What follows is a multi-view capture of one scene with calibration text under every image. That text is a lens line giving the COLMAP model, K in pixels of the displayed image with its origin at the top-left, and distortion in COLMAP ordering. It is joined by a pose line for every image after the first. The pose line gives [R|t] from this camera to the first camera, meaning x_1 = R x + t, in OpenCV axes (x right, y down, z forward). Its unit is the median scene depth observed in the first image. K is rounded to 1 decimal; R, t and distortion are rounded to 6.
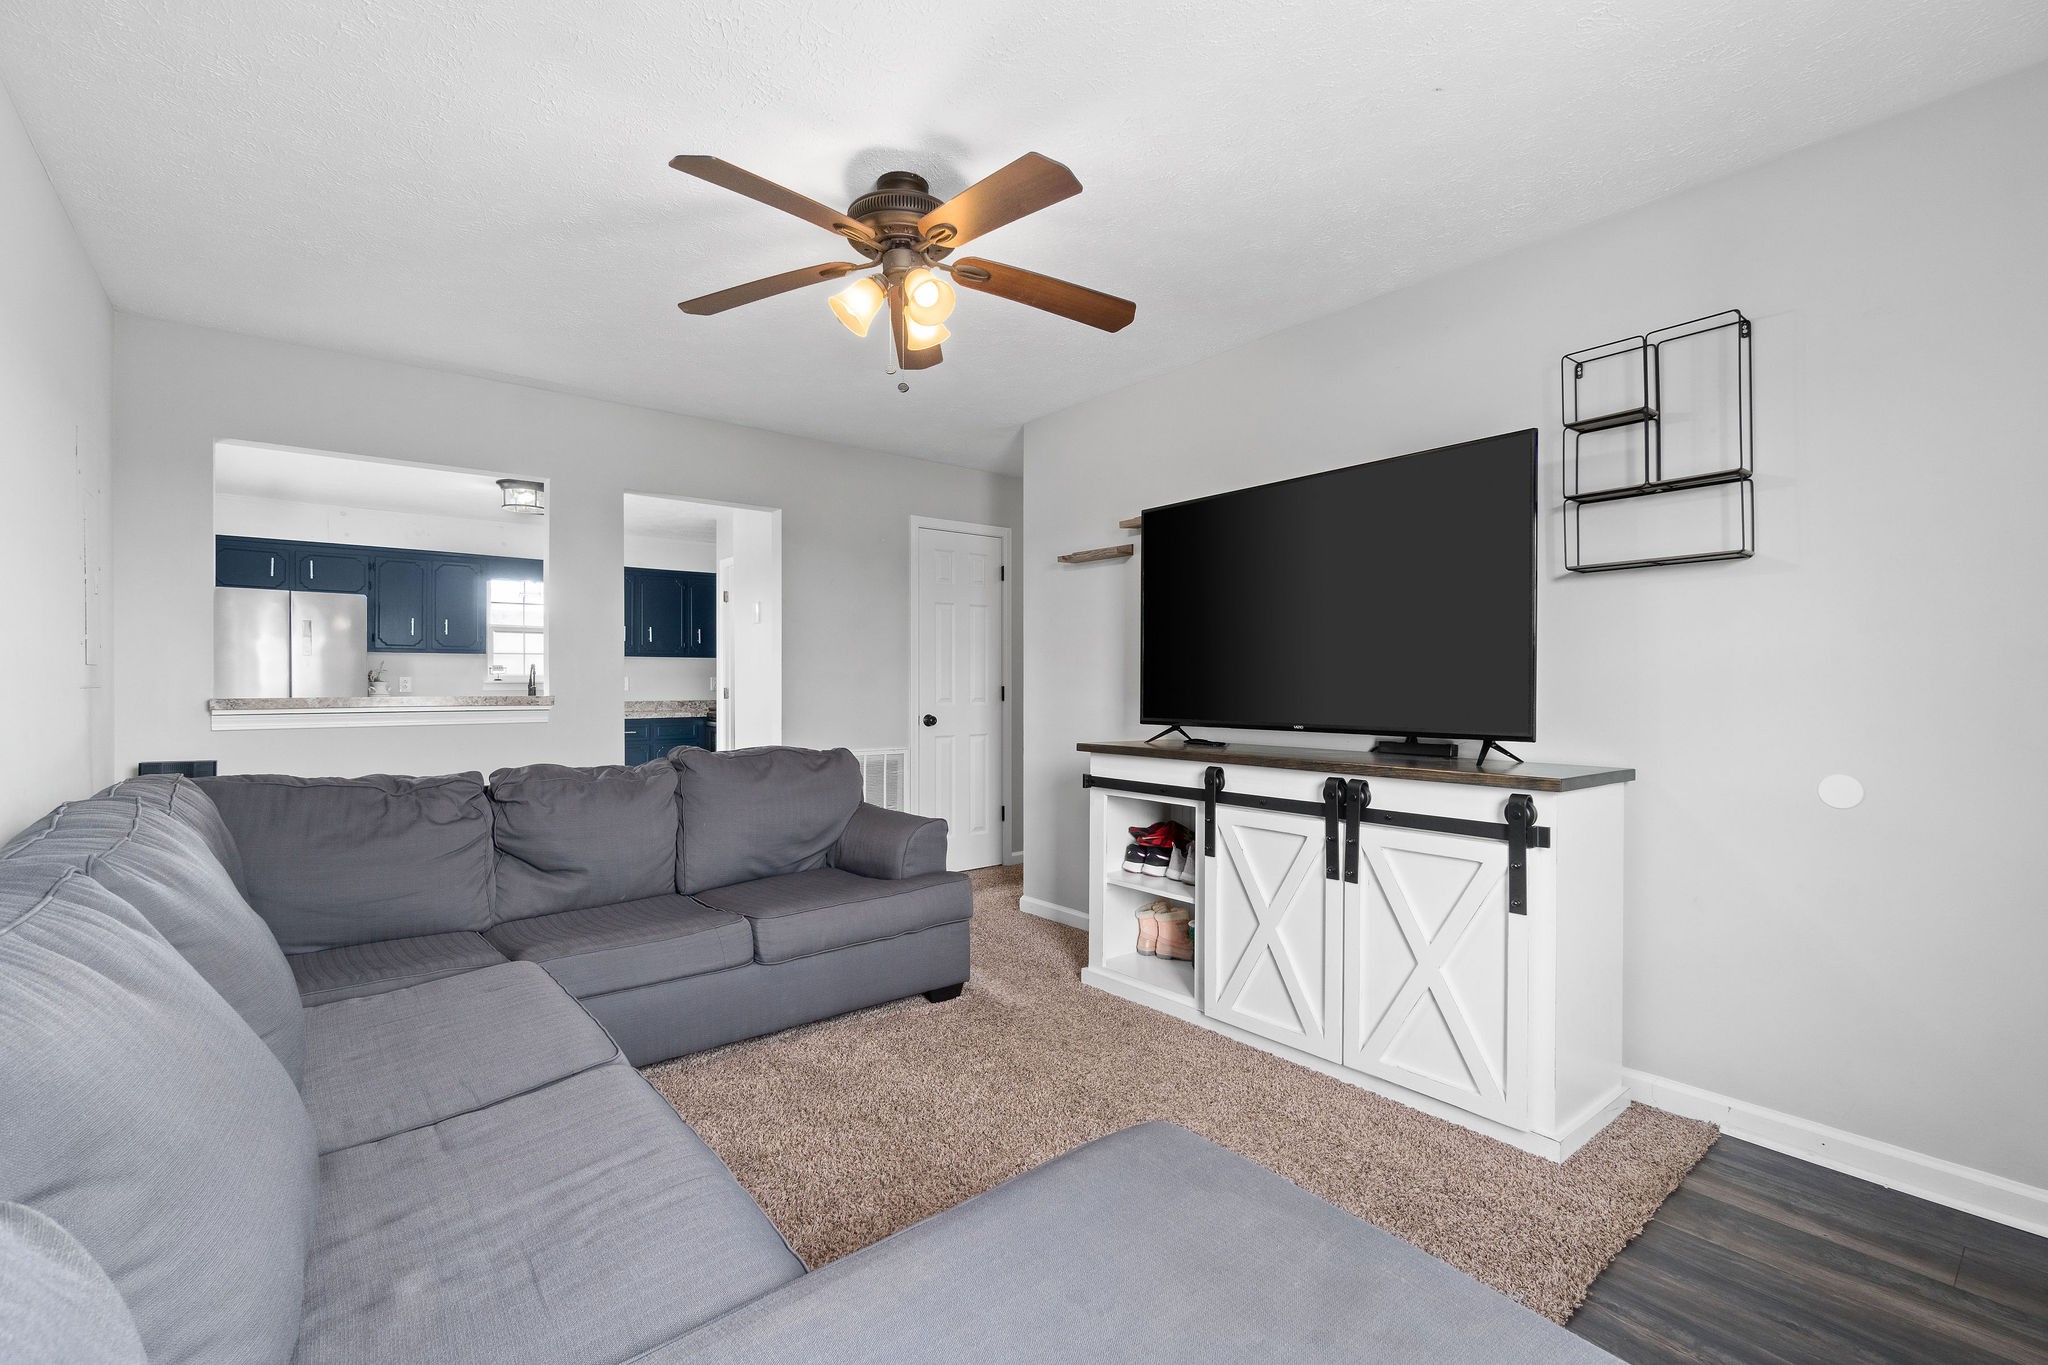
lens RADIAL K [[911.2, 0, 1043.5], [0, 911.2, 676.9], [0, 0, 1]] dist [0.001540, 0.000065]
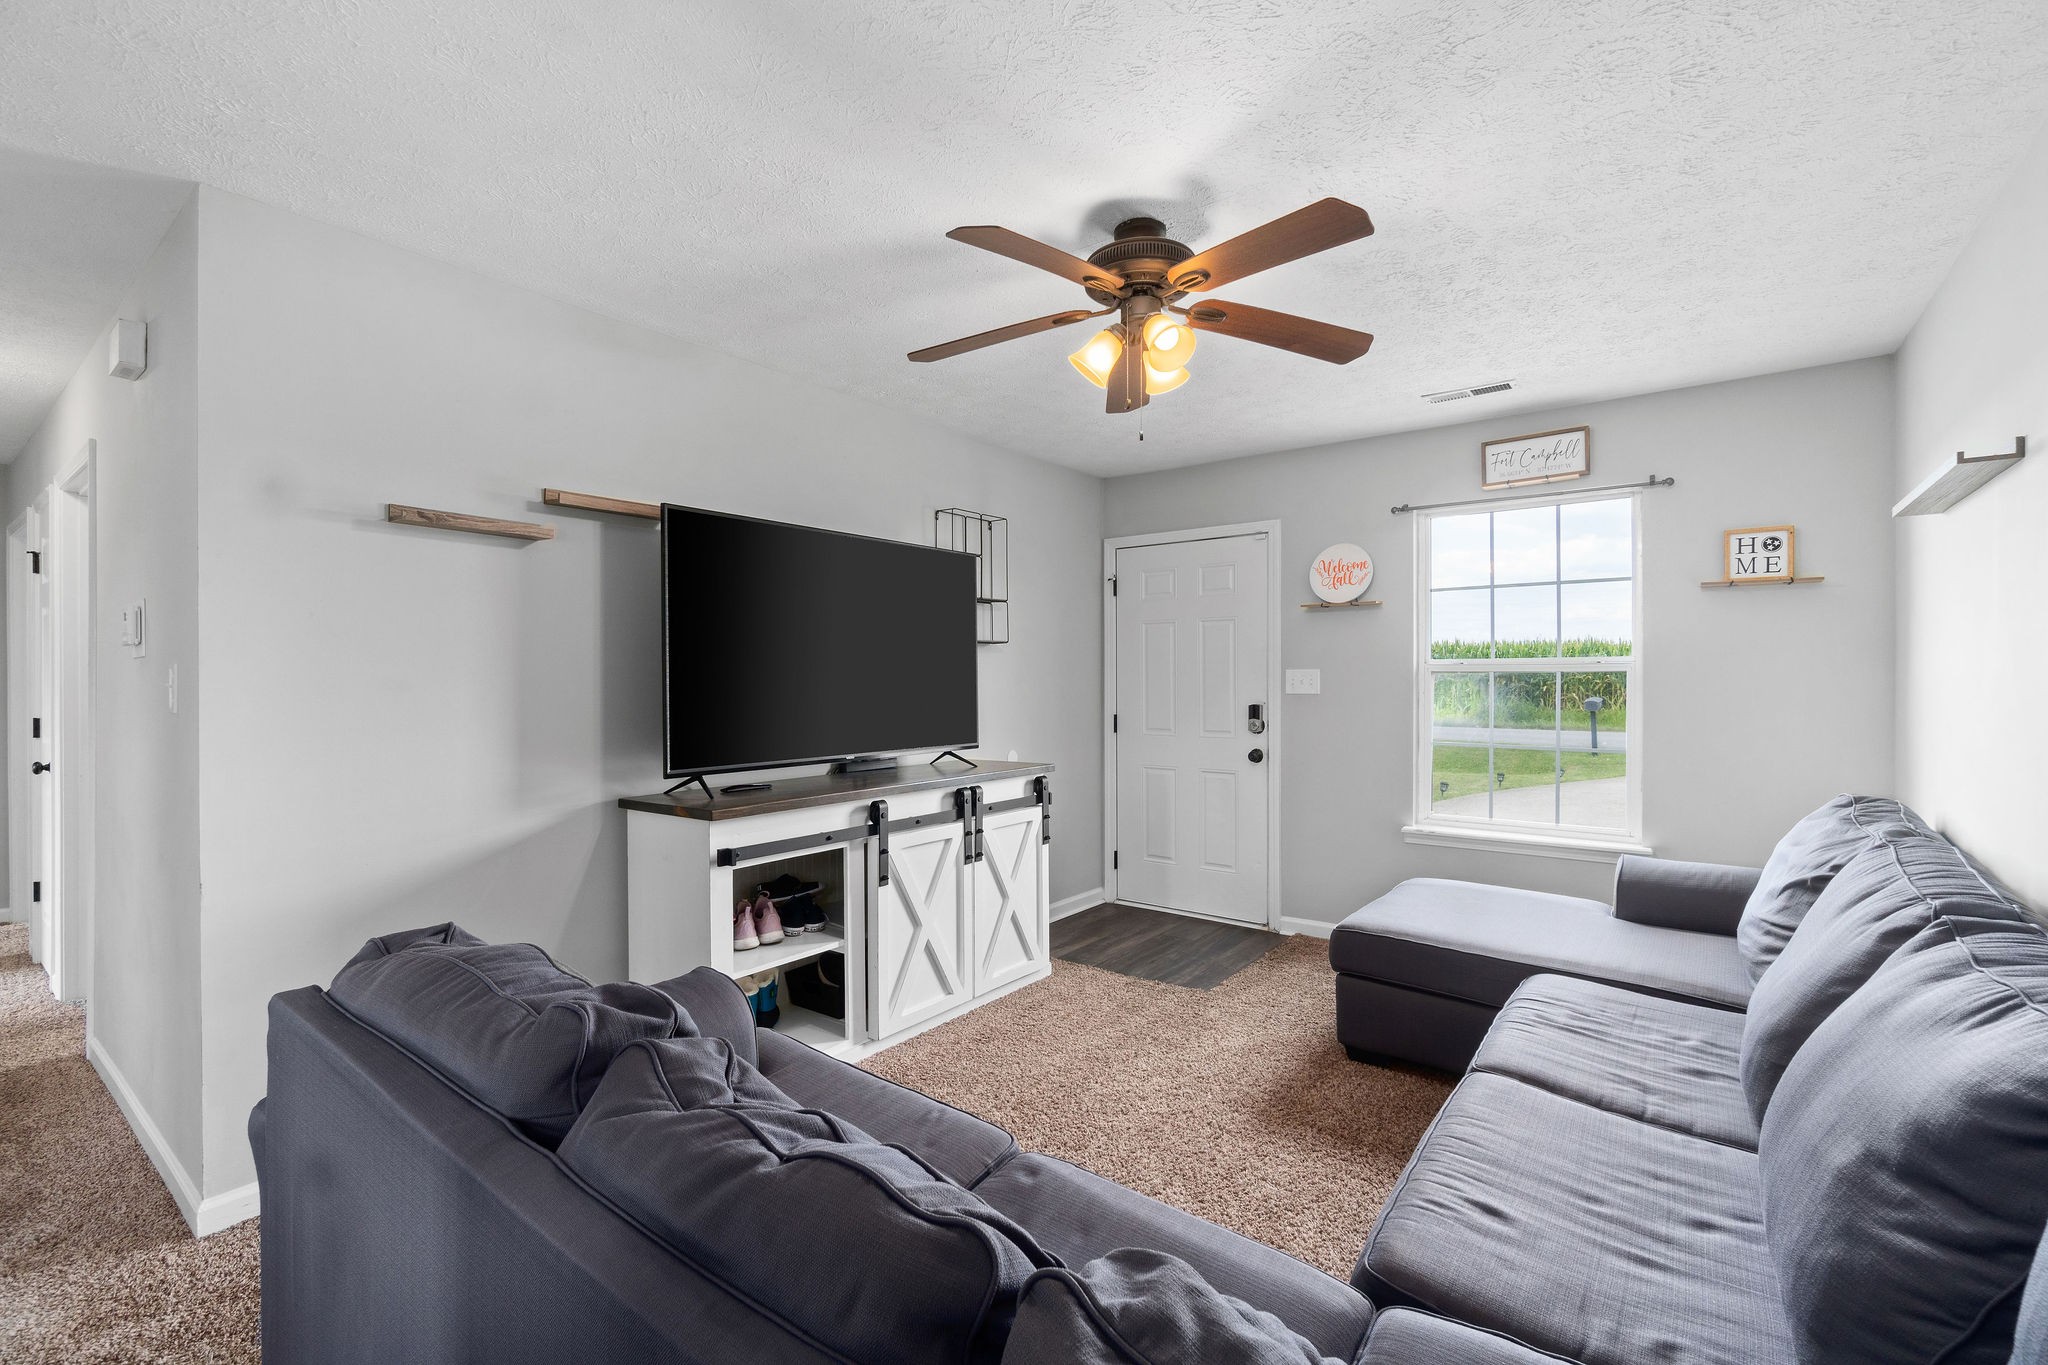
lens RADIAL K [[899.2, 0, 1017.8], [0, 899.2, 686.6], [0, 0, 1]] dist [0.001048, -0.000023]
pose [[-0.215560, -0.009392, 0.976445, -0.801775], [-0.003178, 0.999955, 0.008916, -0.039941], [-0.976485, -0.001182, -0.215580, 0.994150]]
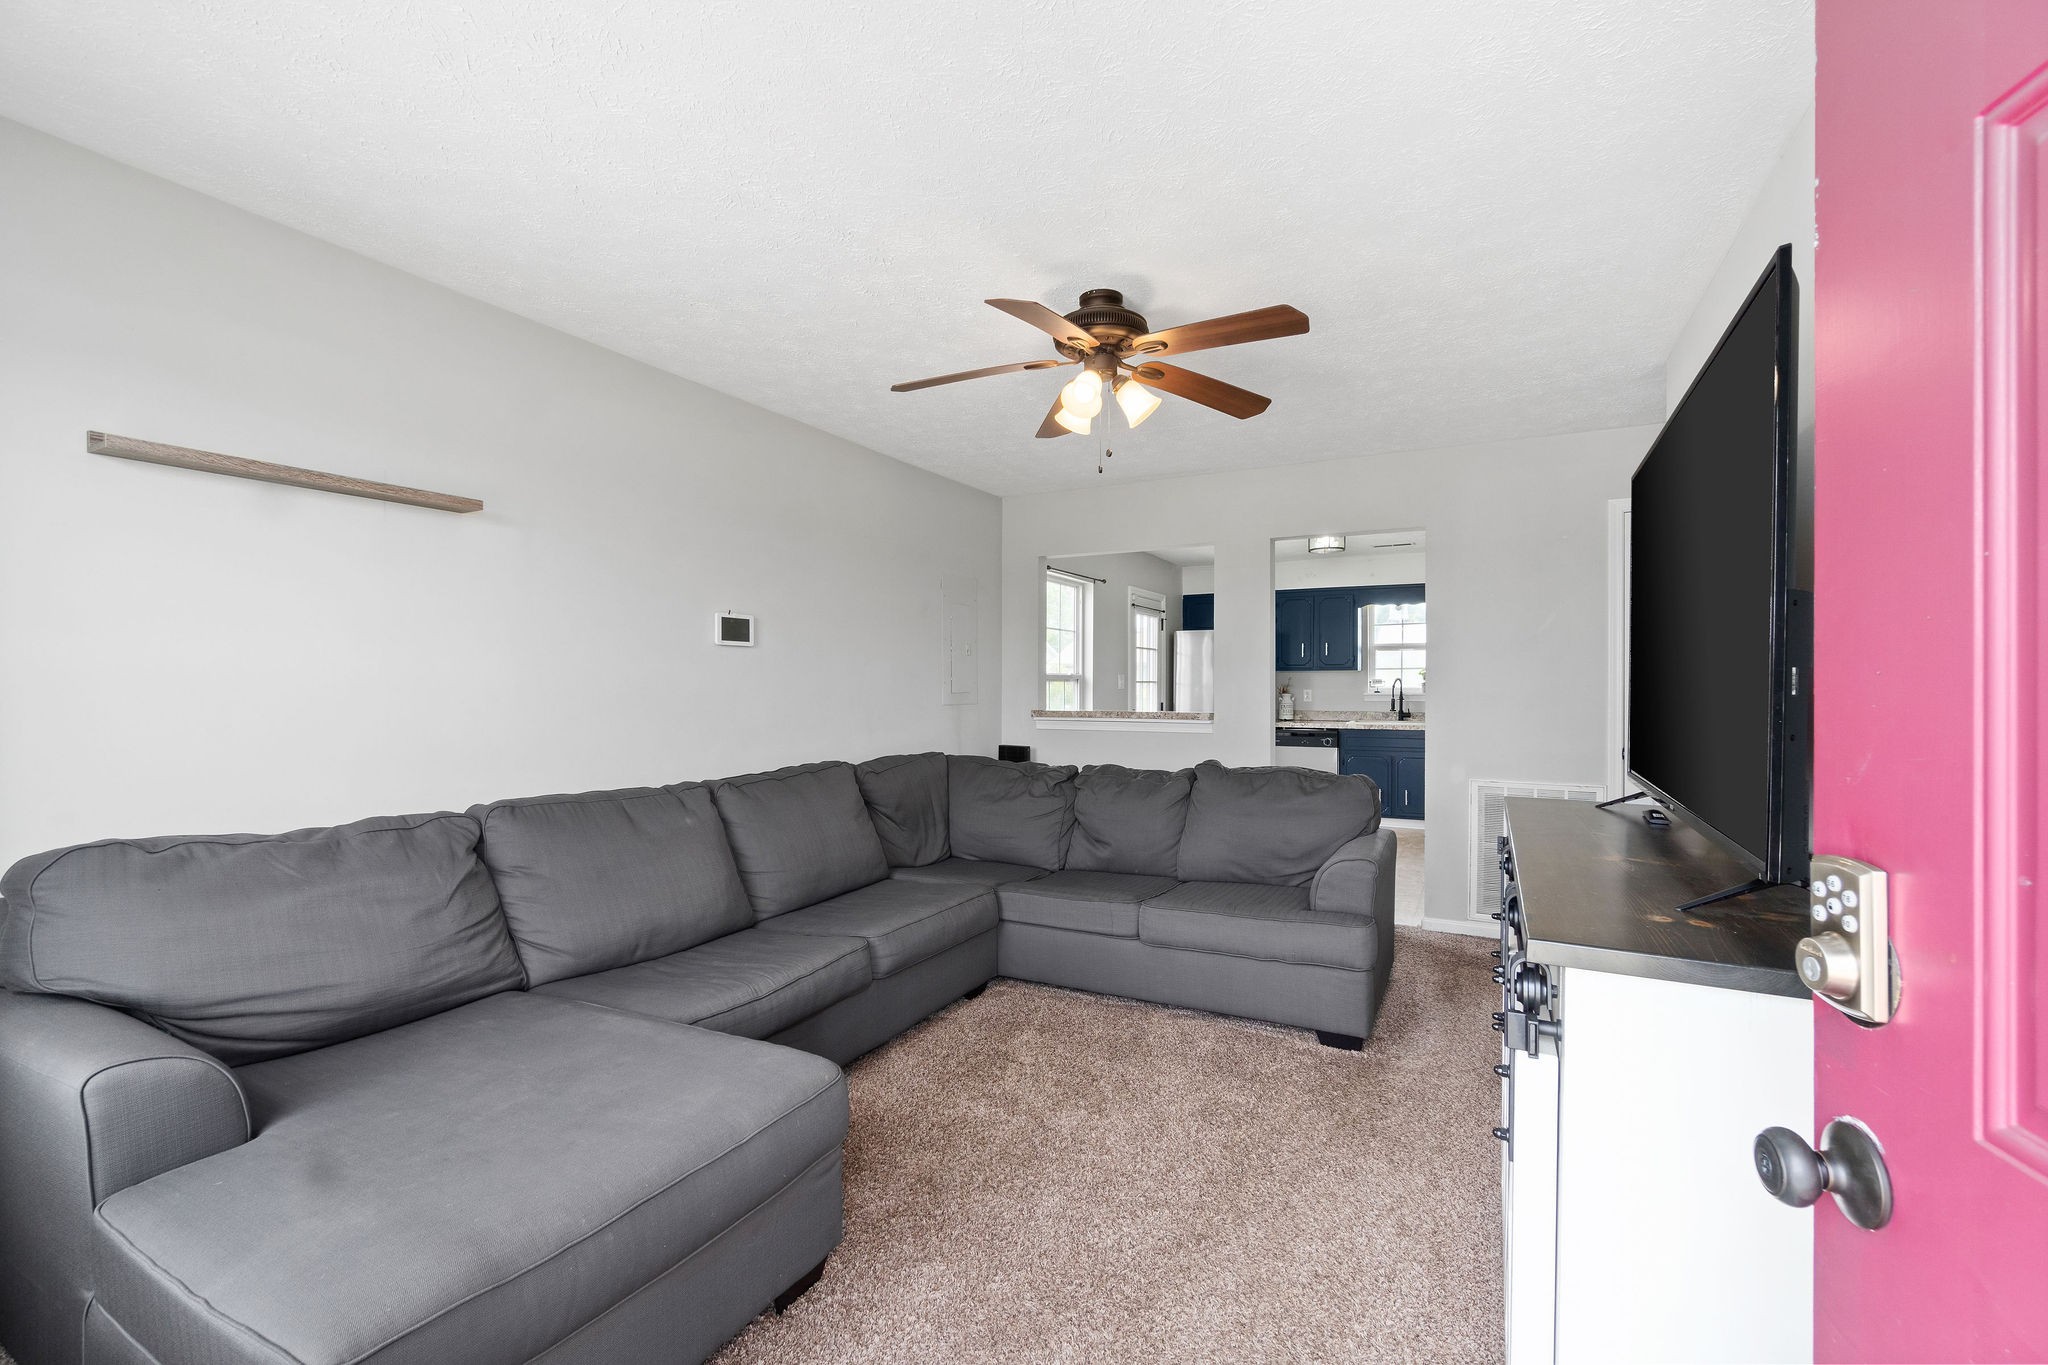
lens RADIAL K [[887.4, 0, 1017.5], [0, 887.4, 684.9], [0, 0, 1]] dist [-0.000571, -0.000136]
pose [[0.372038, 0.000394, -0.928217, 0.634802], [0.008584, 0.999956, 0.003865, -0.031502], [0.928178, -0.009406, 0.372018, 0.350525]]
